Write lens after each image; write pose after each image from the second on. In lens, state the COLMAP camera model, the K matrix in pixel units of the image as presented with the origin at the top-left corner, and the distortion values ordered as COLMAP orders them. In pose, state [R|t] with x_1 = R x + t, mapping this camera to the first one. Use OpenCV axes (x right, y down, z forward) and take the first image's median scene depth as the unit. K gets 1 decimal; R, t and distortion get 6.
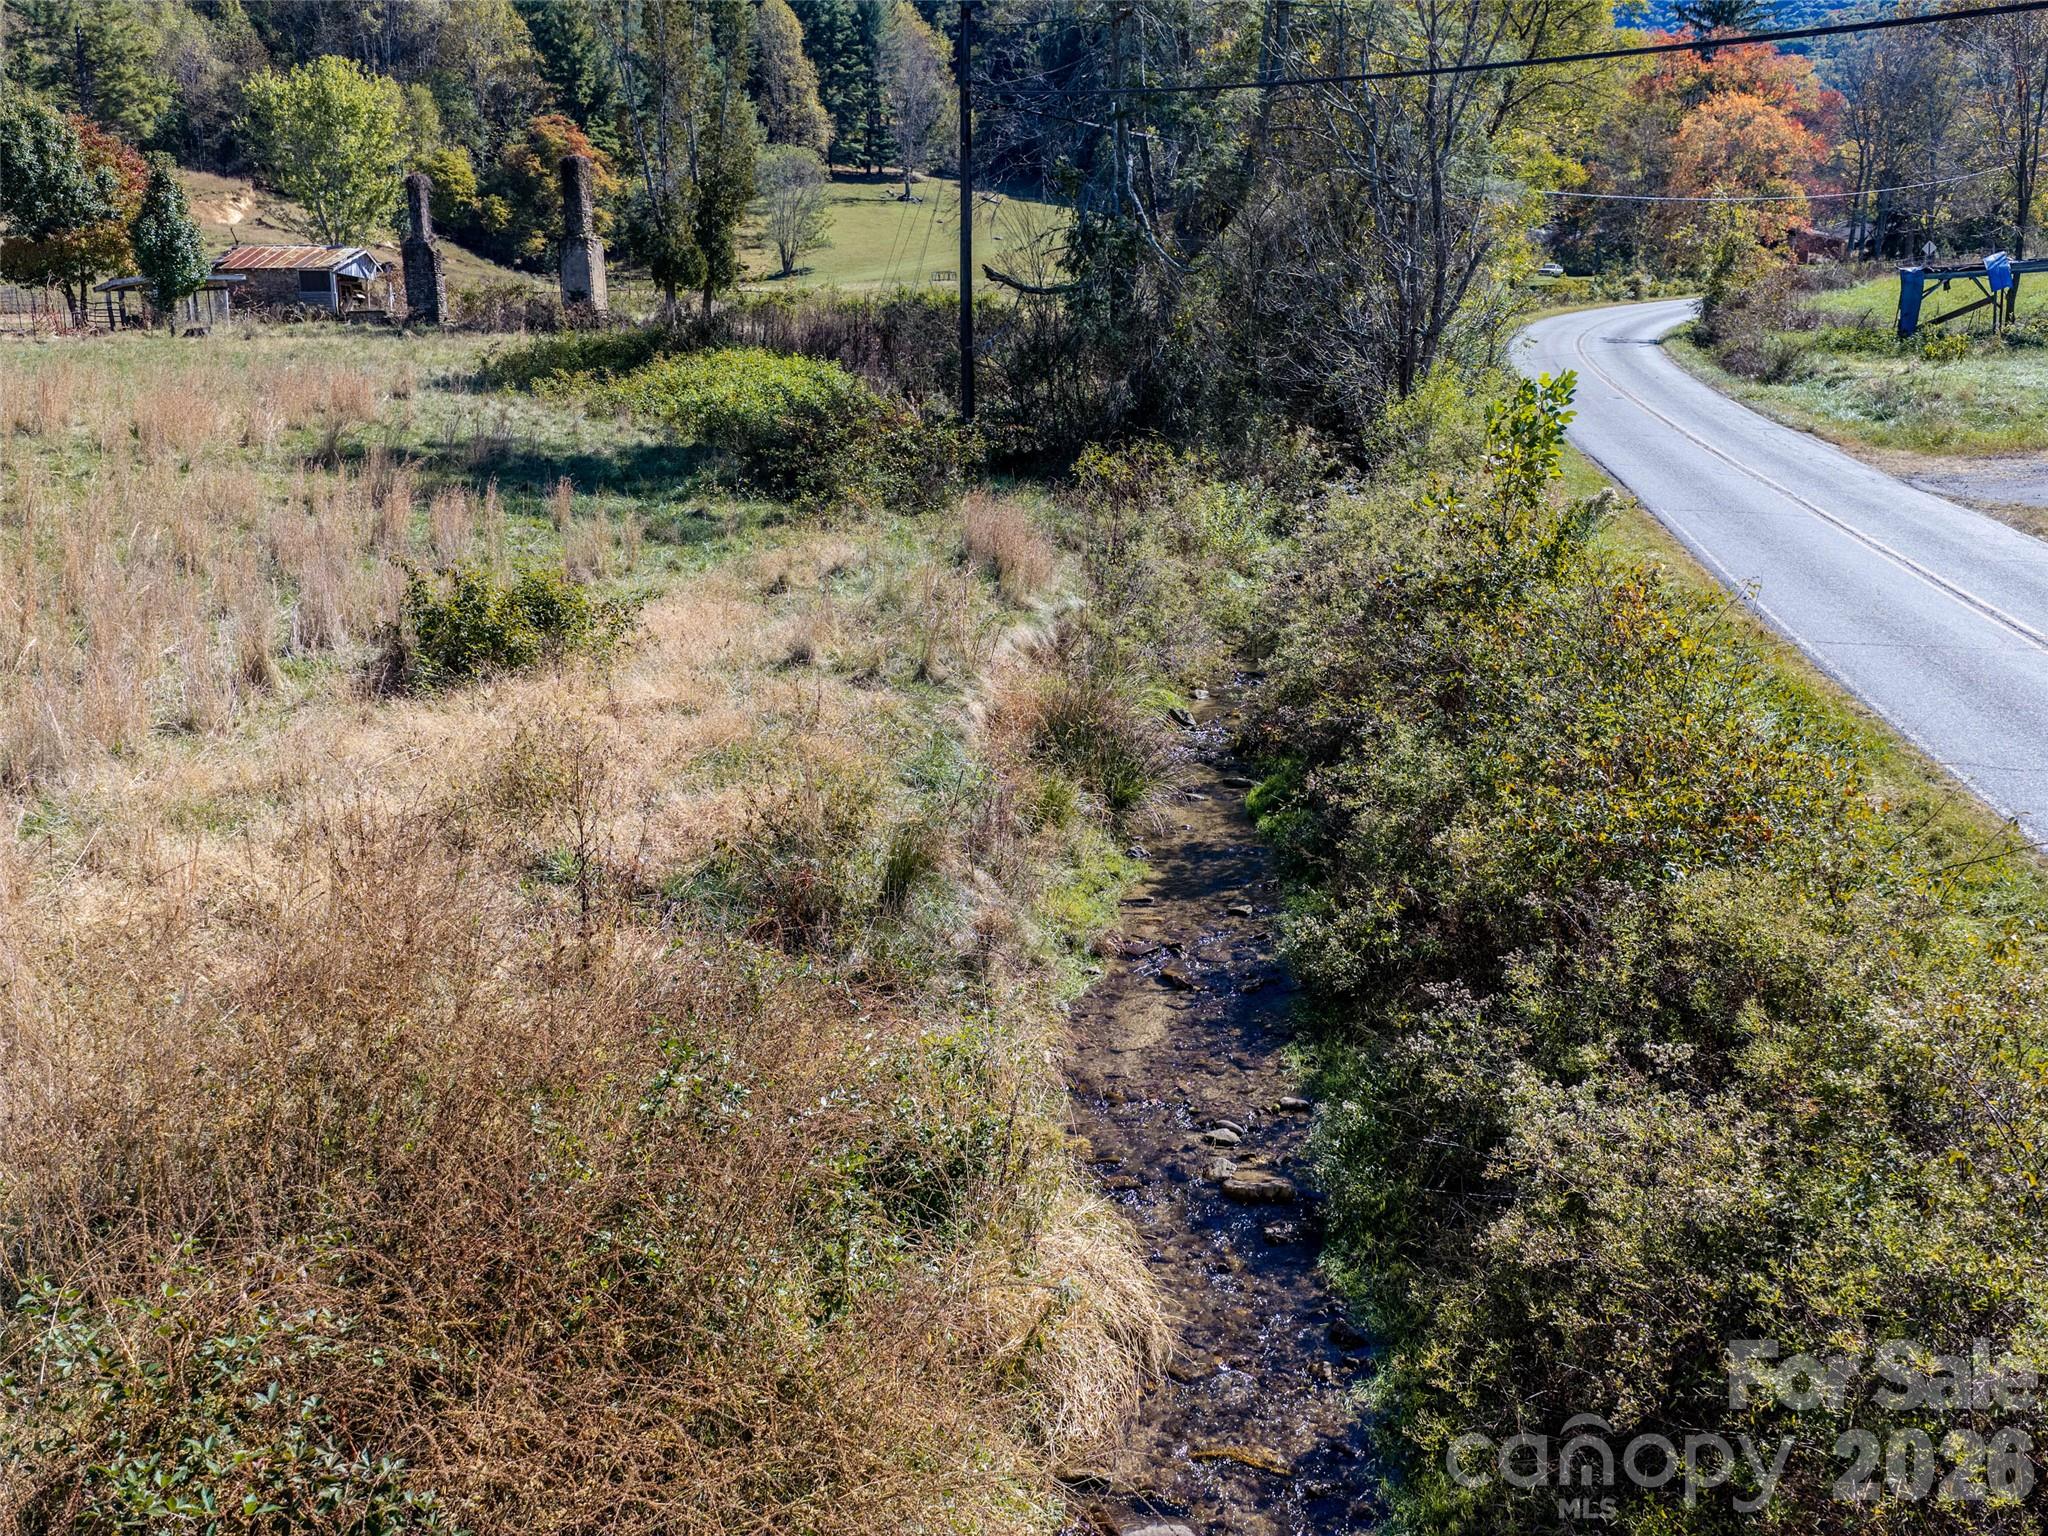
lens RADIAL K [[1916.0, 0, 1028.0], [0, 1916.0, 756.0], [0, 0, 1]] dist [0.014785, 0.000000]
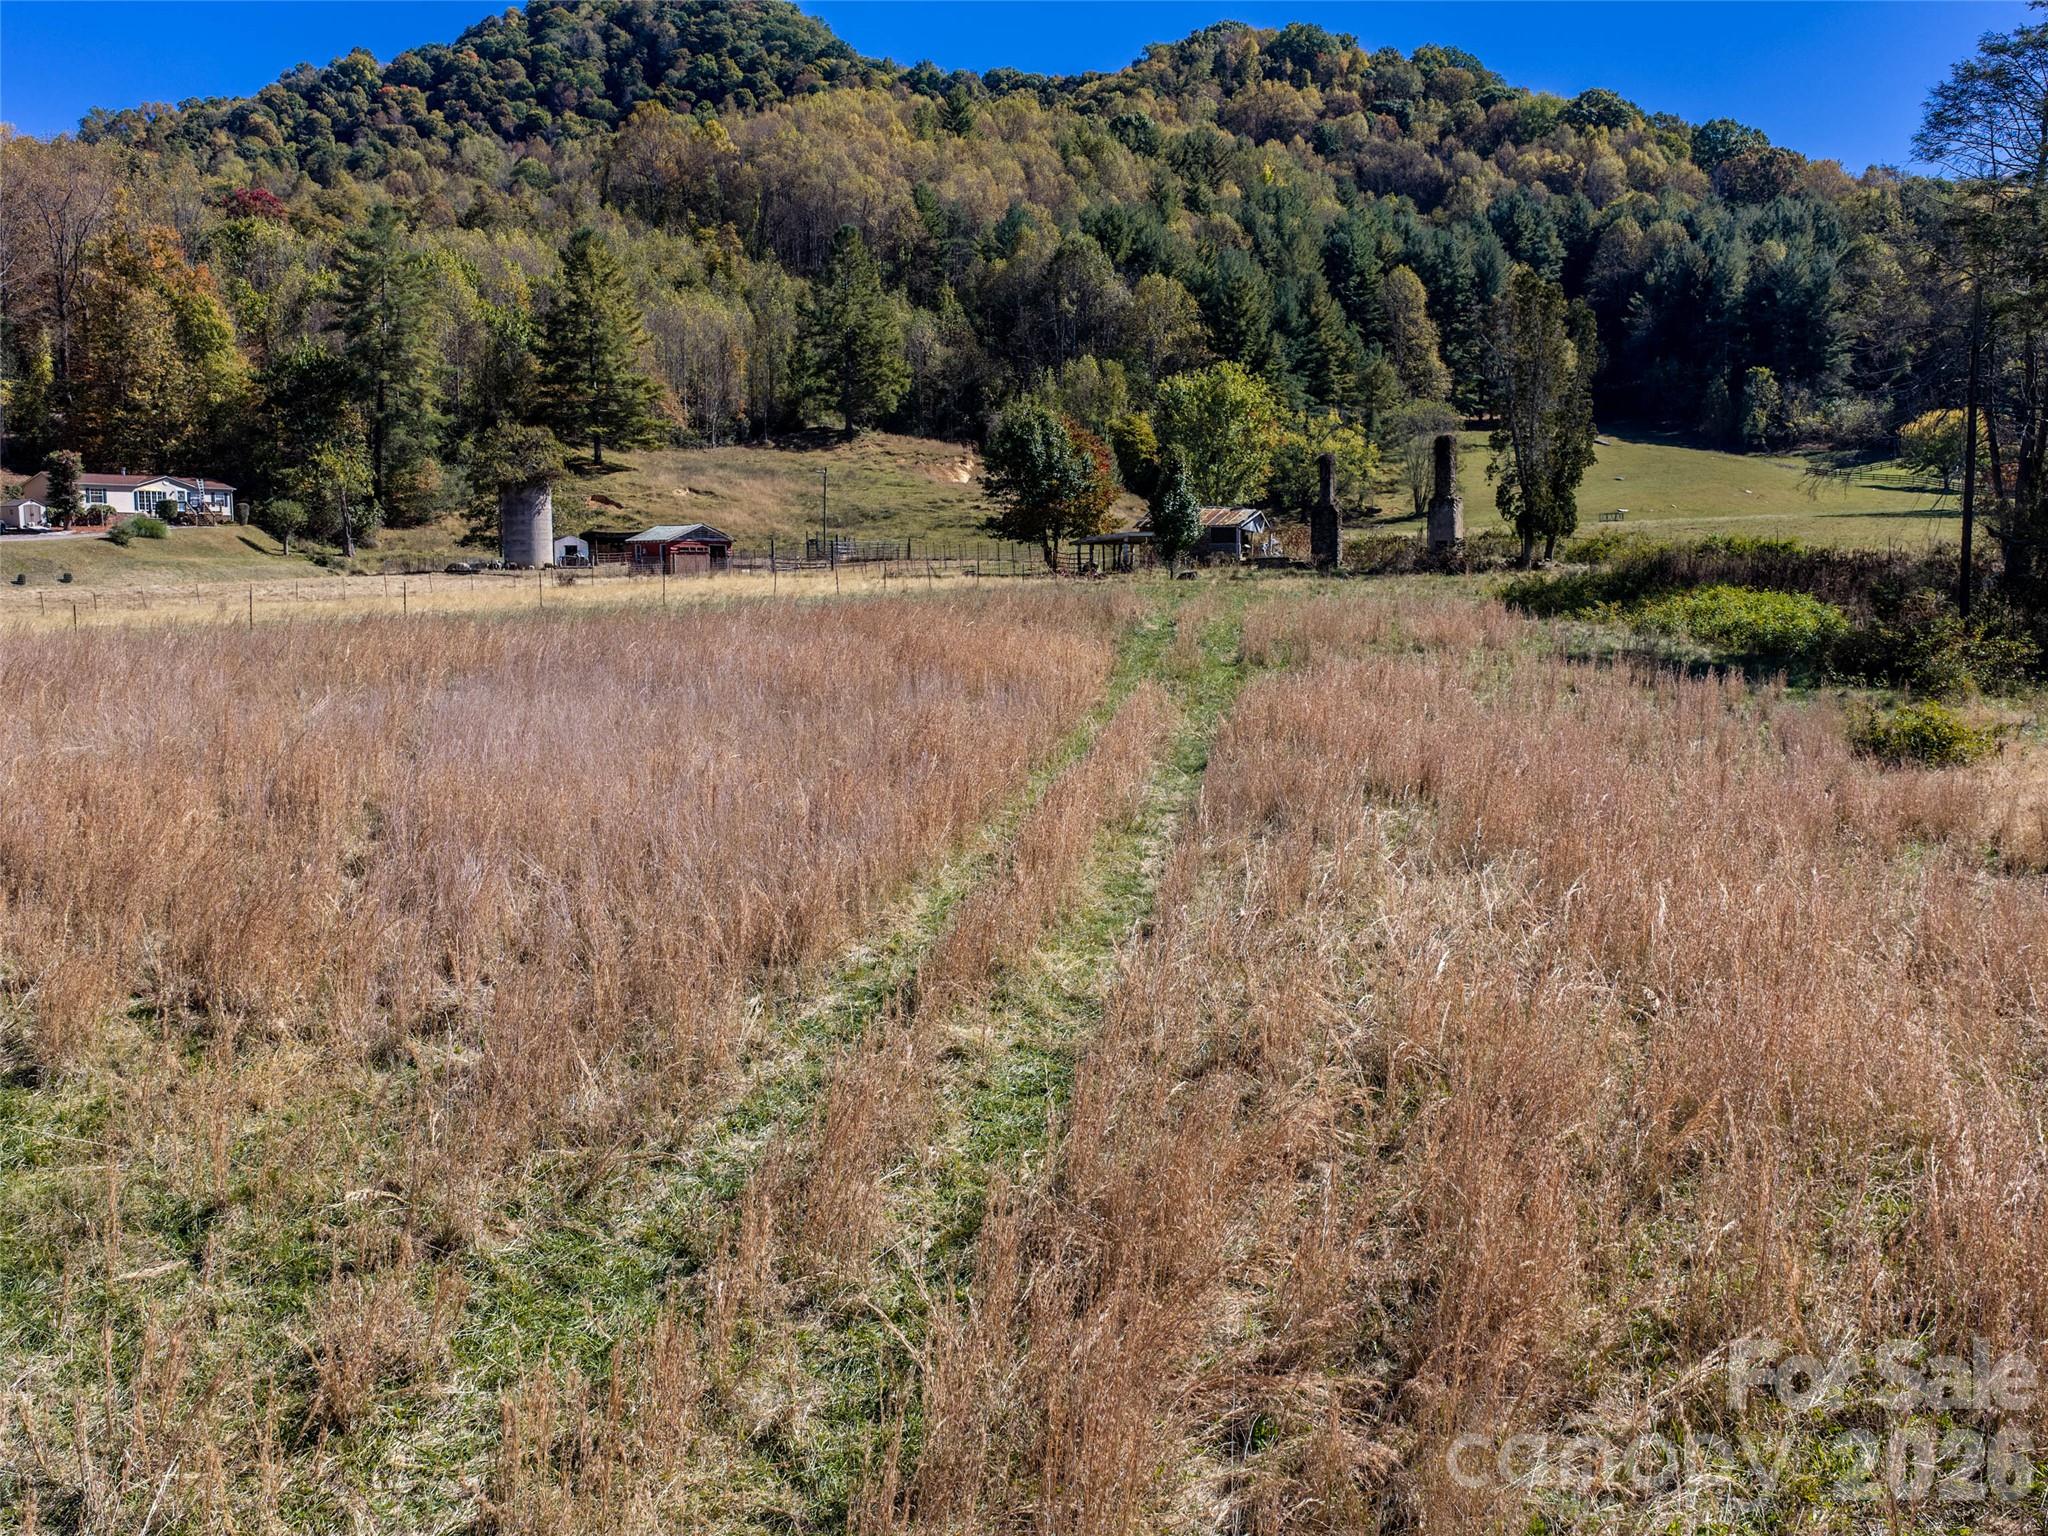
lens RADIAL K [[1916.0, 0, 1027.9], [0, 1916.0, 765.8], [0, 0, 1]] dist [0.014785, 0.000000]
pose [[0.962872, 0.022303, -0.269034, -0.052798], [-0.052922, 0.992839, -0.107100, 0.017195], [0.264719, 0.117362, 0.957157, -0.083439]]
